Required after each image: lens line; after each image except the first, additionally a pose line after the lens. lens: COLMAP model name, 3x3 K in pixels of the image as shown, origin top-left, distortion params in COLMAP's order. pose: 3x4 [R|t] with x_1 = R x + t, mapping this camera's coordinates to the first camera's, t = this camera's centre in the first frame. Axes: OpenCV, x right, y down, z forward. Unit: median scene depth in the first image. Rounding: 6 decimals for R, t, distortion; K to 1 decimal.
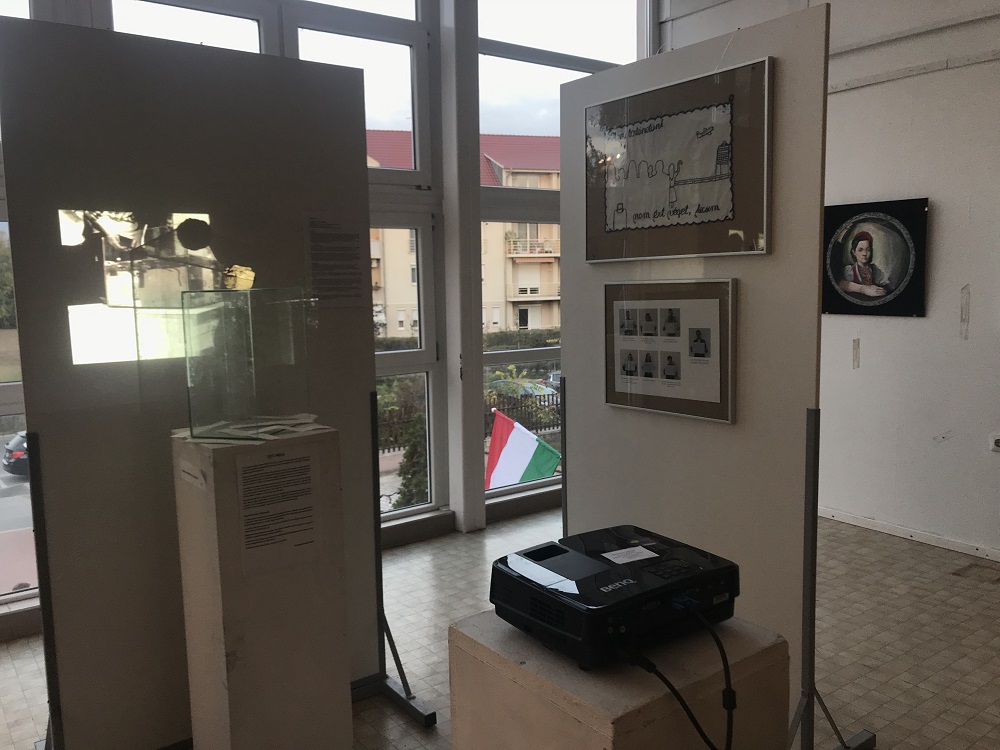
lens RADIAL K [[819.8, 0, 496.0], [0, 819.8, 372.0], [0, 0, 1]] dist [0.031641, -0.021966]
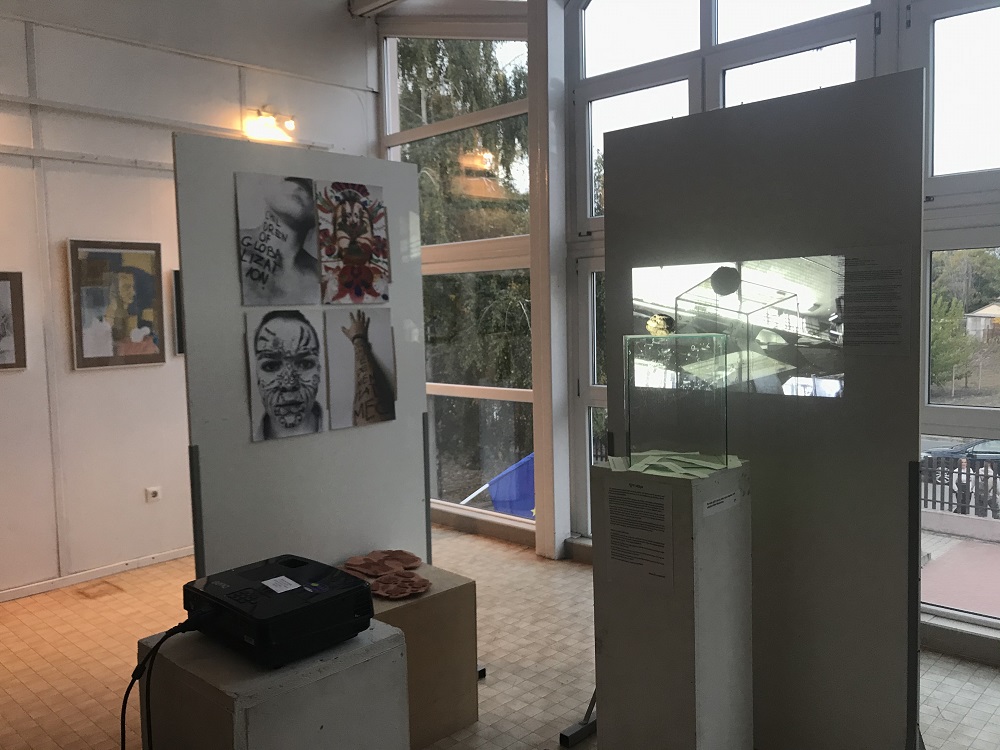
lens RADIAL K [[819.8, 0, 492.3], [0, 819.8, 372.0], [0, 0, 1]] dist [0.031641, -0.021966]
pose [[0.170635, 0.095870, -0.980659, 0.371455], [-0.094288, 0.992277, 0.080600, -0.058840], [0.980813, 0.078711, 0.178356, 0.285106]]
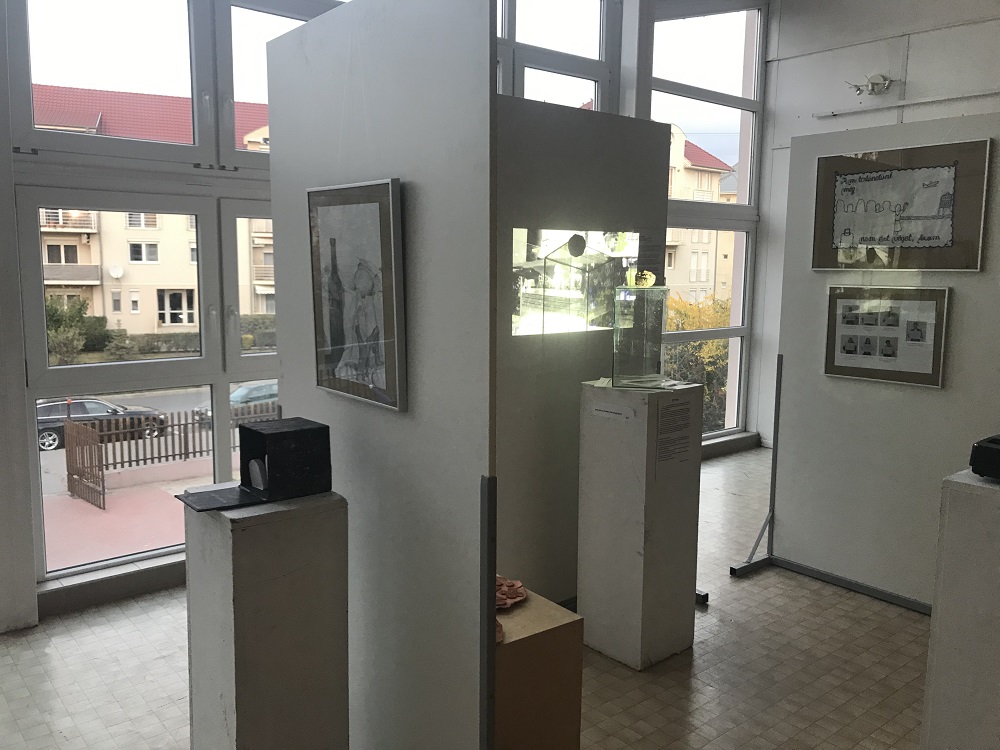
lens RADIAL K [[819.8, 0, 499.8], [0, 819.8, 371.1], [0, 0, 1]] dist [0.031641, -0.021966]
pose [[0.997427, 0.023335, 0.067787, -0.328139], [-0.024627, 0.999530, 0.018275, 0.014324], [-0.067329, -0.019897, 0.997532, -0.219578]]
